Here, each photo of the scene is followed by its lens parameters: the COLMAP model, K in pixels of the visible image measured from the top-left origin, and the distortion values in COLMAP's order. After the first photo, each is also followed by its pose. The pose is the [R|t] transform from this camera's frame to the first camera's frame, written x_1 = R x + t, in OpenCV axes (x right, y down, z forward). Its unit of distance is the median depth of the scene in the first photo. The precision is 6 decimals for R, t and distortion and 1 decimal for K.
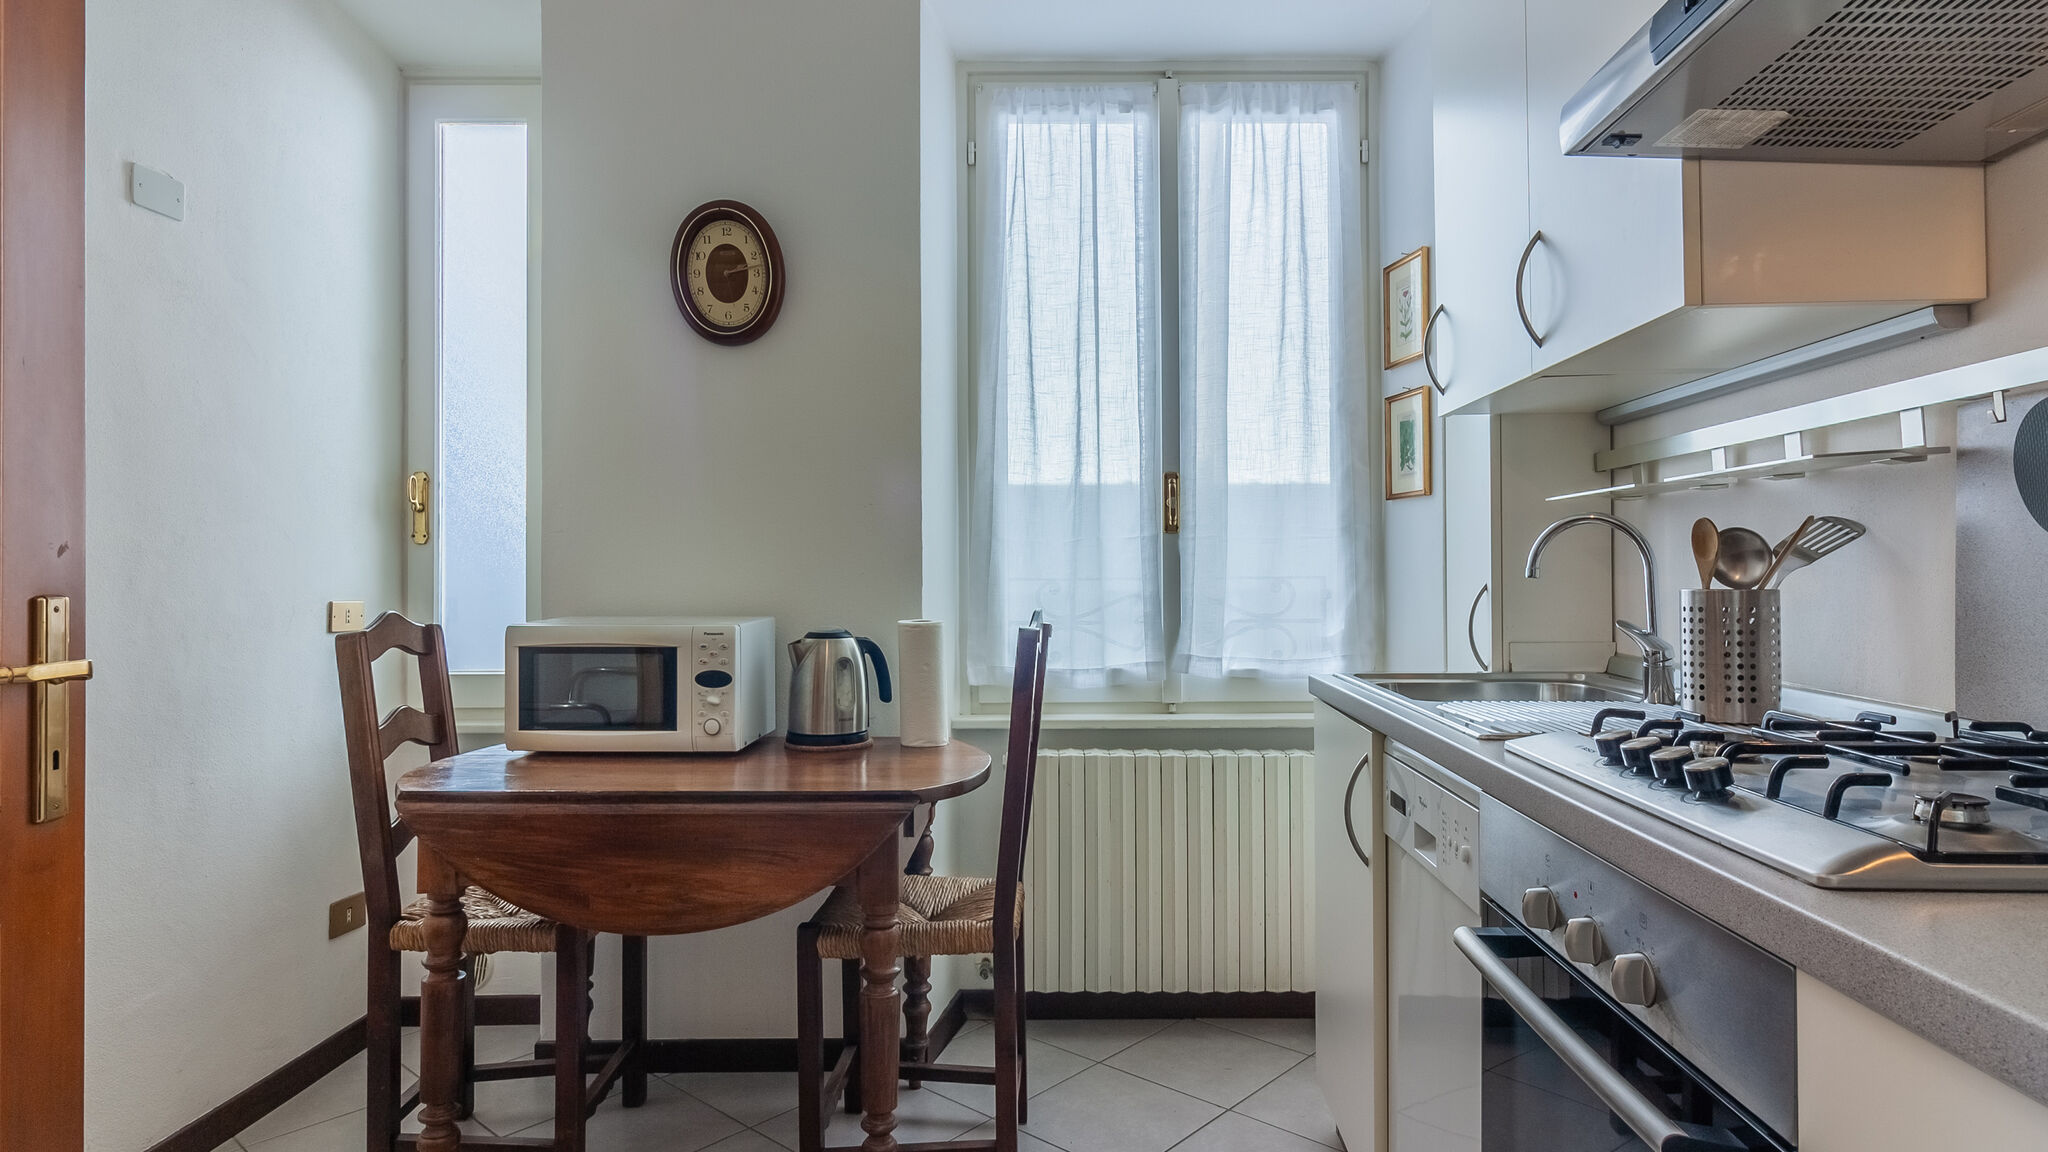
lens RADIAL K [[1165.4, 0, 1027.2], [0, 1165.4, 557.1], [0, 0, 1]] dist [0.001861, 0.000605]
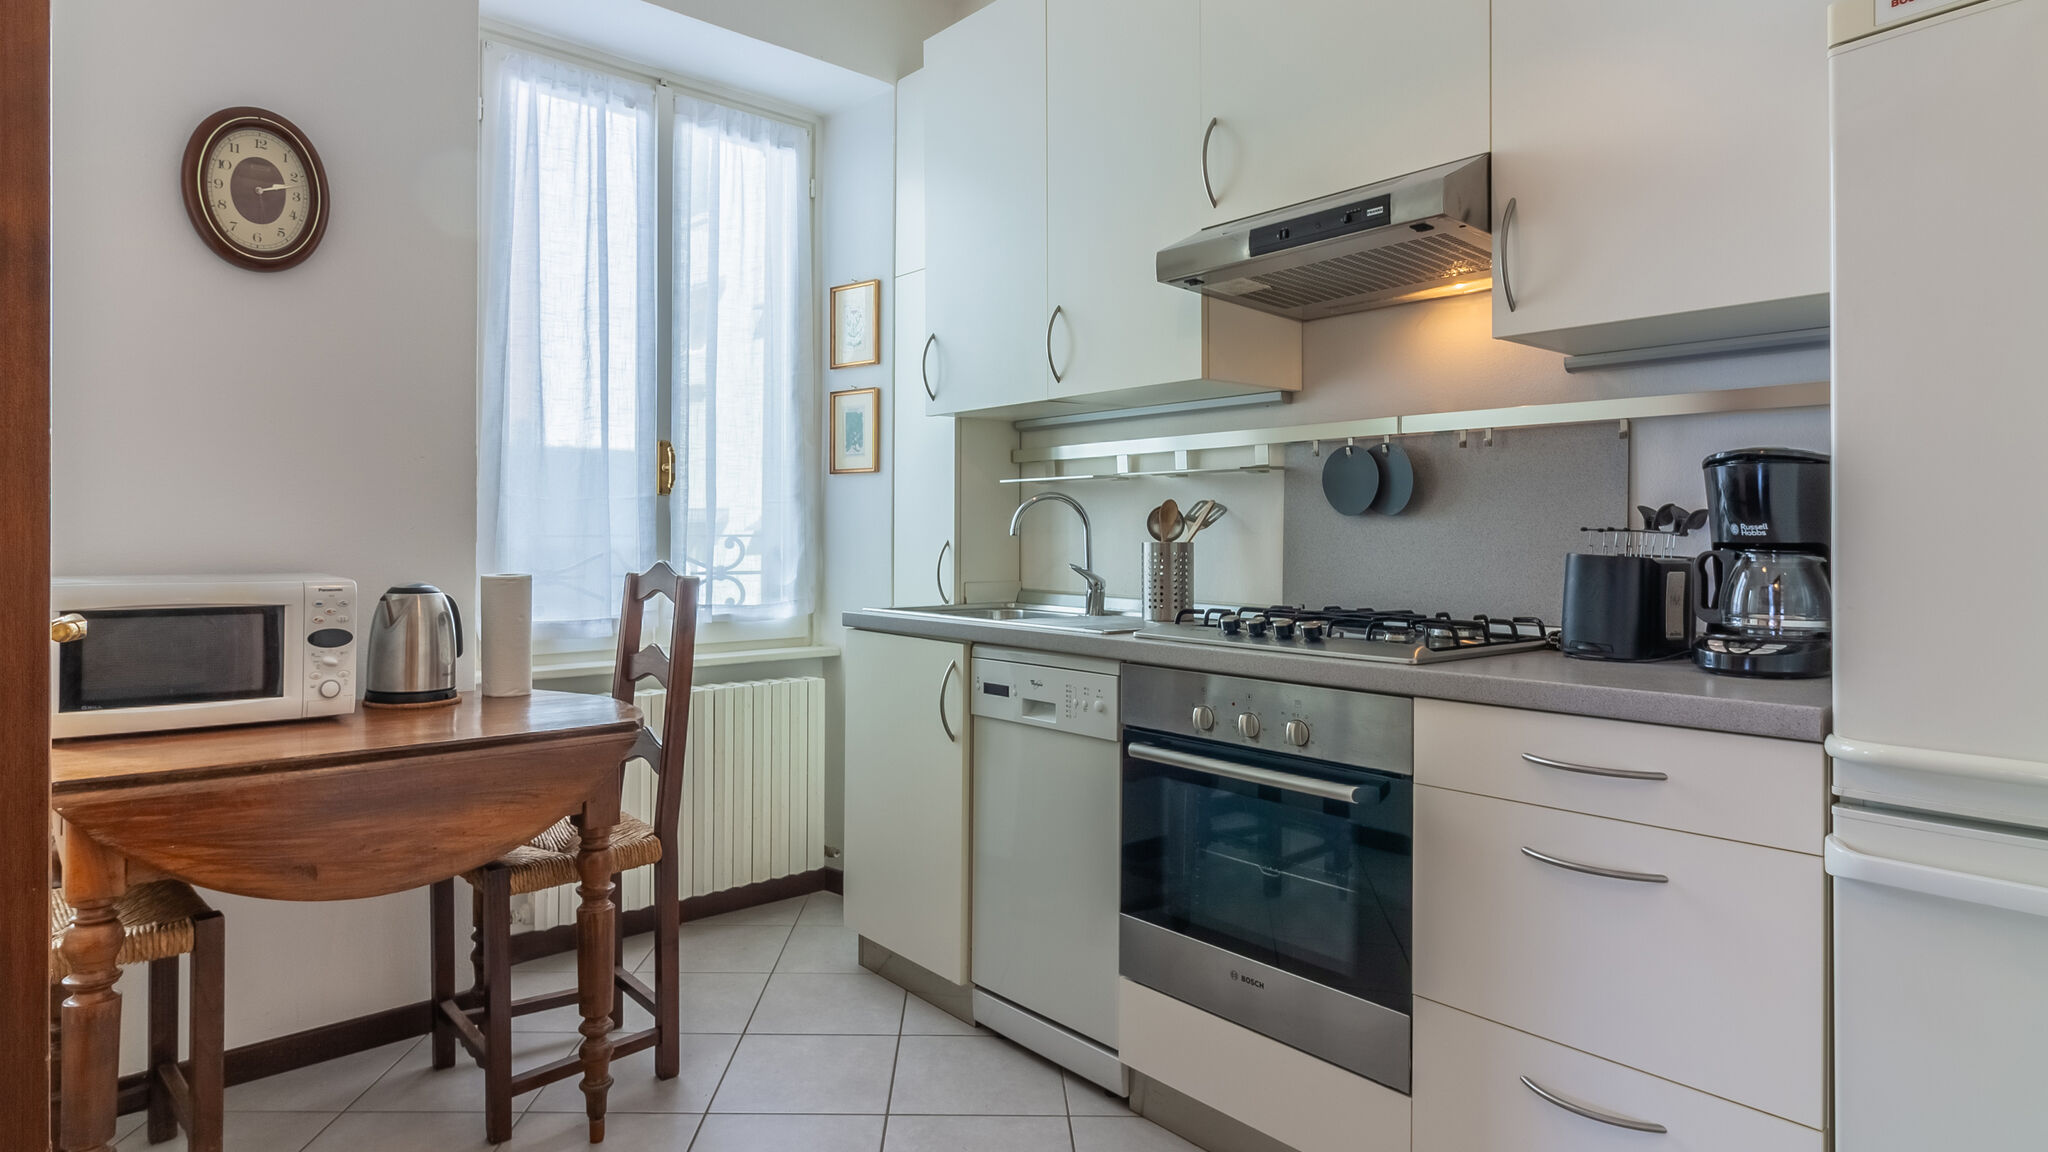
lens RADIAL K [[1136.8, 0, 1022.7], [0, 1136.8, 529.6], [0, 0, 1]] dist [0.000059, -0.000183]
pose [[0.739670, 0.010697, 0.672884, -0.436372], [-0.015589, 0.999878, 0.001241, 0.007017], [-0.672789, -0.011408, 0.739747, -0.046045]]
